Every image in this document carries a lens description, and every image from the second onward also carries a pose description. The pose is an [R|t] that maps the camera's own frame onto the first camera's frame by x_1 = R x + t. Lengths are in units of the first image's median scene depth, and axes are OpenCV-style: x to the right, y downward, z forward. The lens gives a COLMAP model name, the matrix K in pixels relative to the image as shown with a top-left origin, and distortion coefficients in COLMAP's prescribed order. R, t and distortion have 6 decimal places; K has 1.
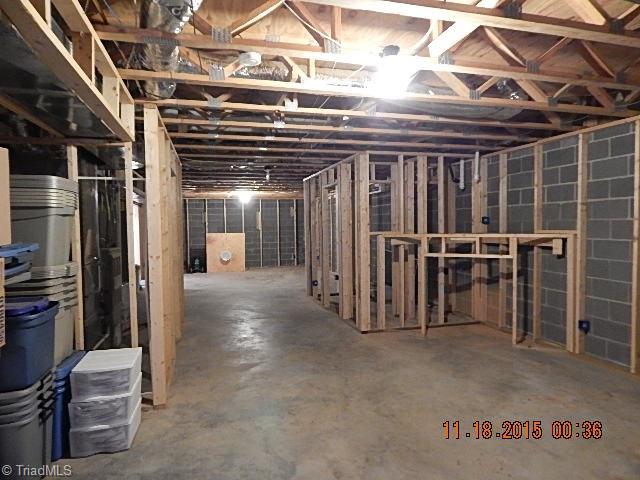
lens RADIAL K [[420.8, 0, 319.6], [0, 420.8, 236.2], [0, 0, 1]] dist [-0.027328, 0.000605]
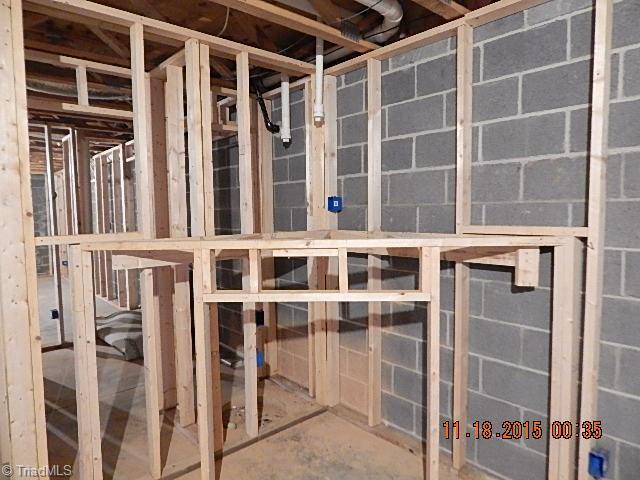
lens RADIAL K [[420.8, 0, 319.6], [0, 420.8, 236.2], [0, 0, 1]] dist [-0.027328, 0.000605]
pose [[0.898565, -0.030450, 0.437783, 0.170619], [0.017892, 0.999302, 0.032782, -0.017920], [-0.438476, -0.021624, 0.898483, 0.590365]]
